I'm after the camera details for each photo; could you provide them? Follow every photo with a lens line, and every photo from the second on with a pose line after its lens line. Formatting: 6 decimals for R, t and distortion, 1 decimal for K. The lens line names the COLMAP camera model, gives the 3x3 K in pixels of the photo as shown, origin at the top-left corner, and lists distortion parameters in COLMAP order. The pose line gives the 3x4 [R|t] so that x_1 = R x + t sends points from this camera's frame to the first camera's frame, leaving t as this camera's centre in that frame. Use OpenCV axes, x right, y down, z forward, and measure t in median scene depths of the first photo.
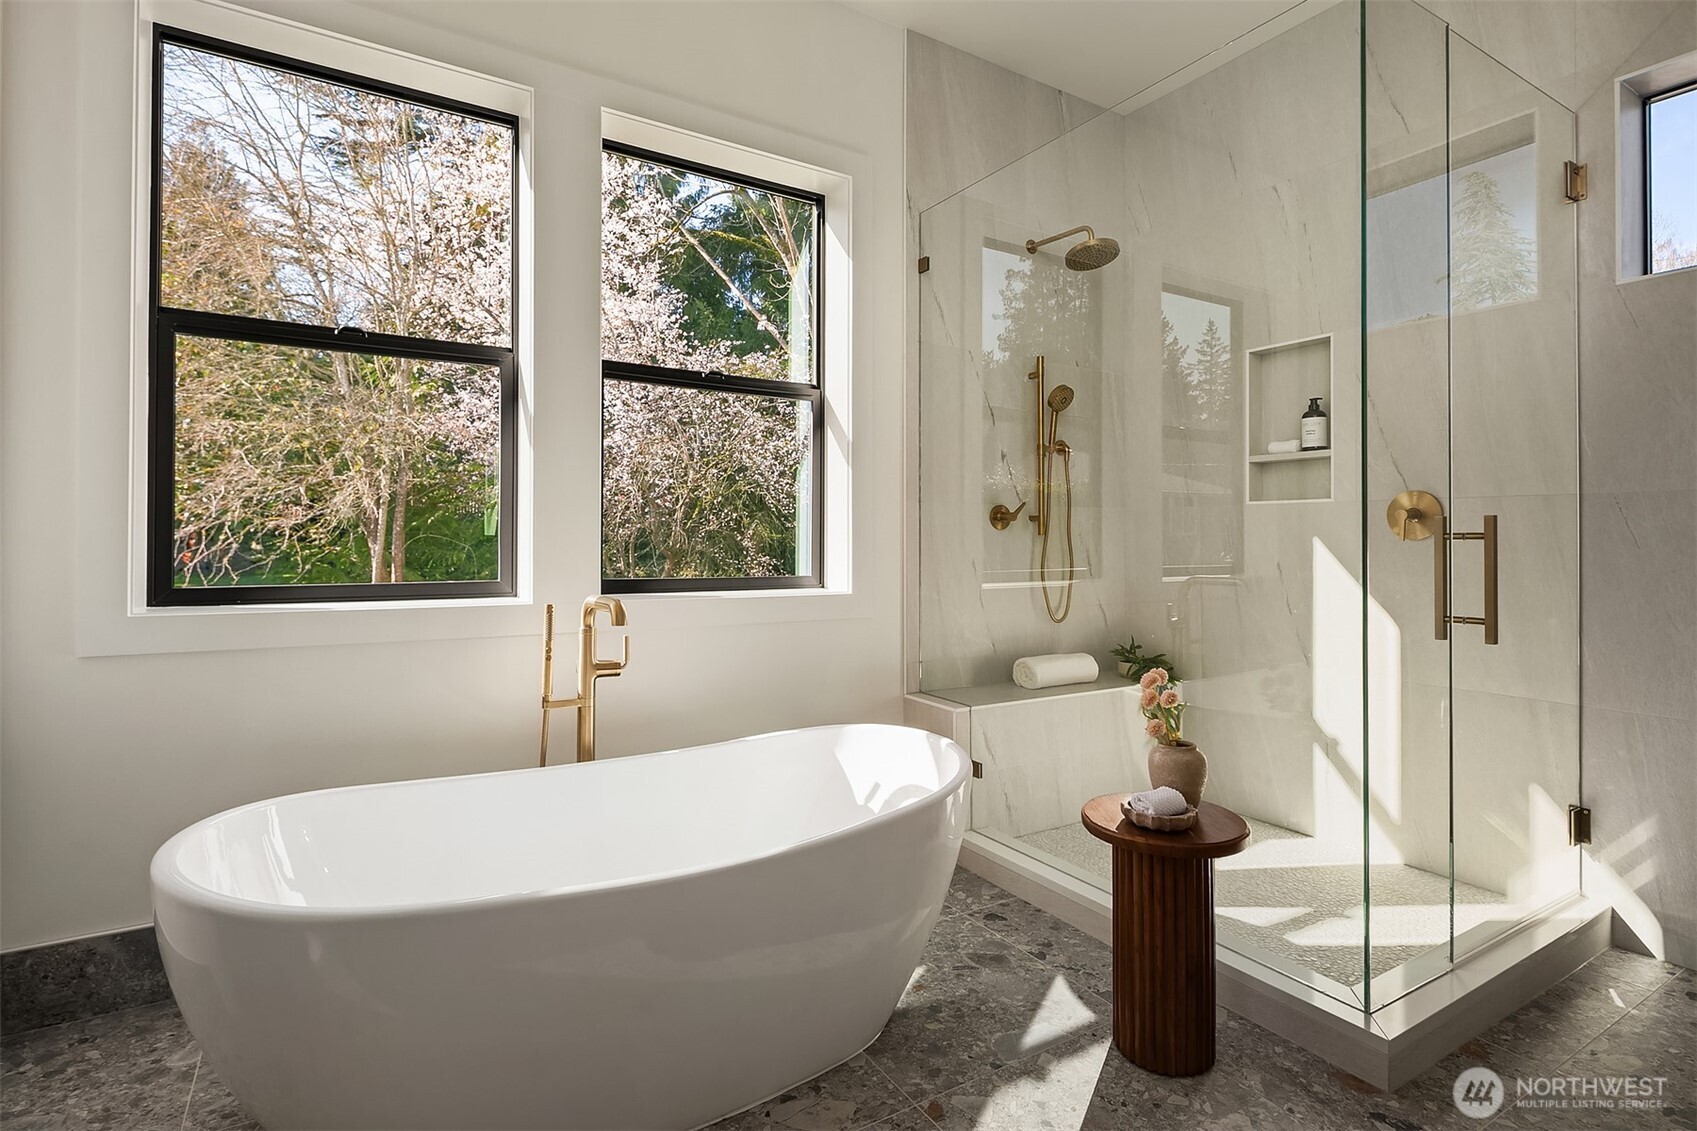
lens RADIAL K [[821.9, 0, 845.8], [0, 821.9, 526.7], [0, 0, 1]] dist [0.000805, -0.000467]
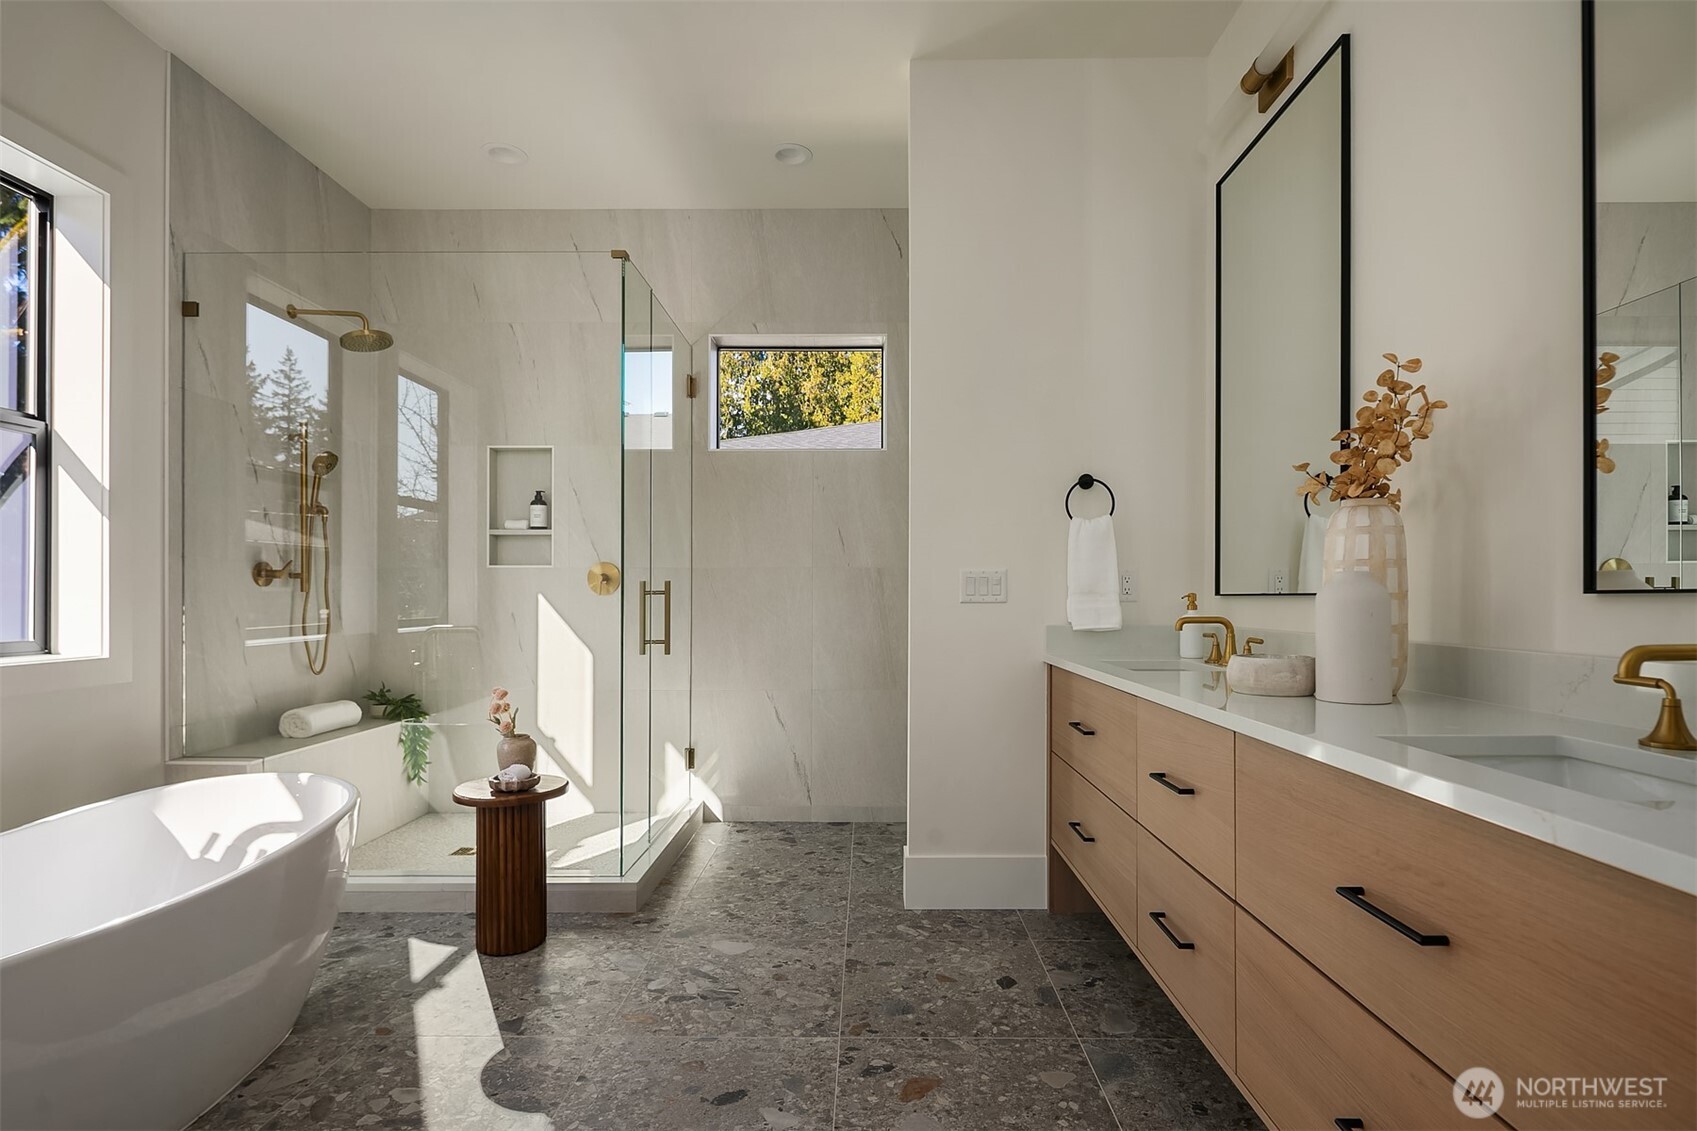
lens RADIAL K [[821.7, 0, 848.5], [0, 821.7, 565.5], [0, 0, 1]] dist [0.000902, 0.000160]
pose [[0.538244, 0.026372, 0.842376, -0.305039], [-0.009989, 0.999640, -0.024913, -0.004349], [-0.842730, 0.004994, 0.538314, -0.167139]]
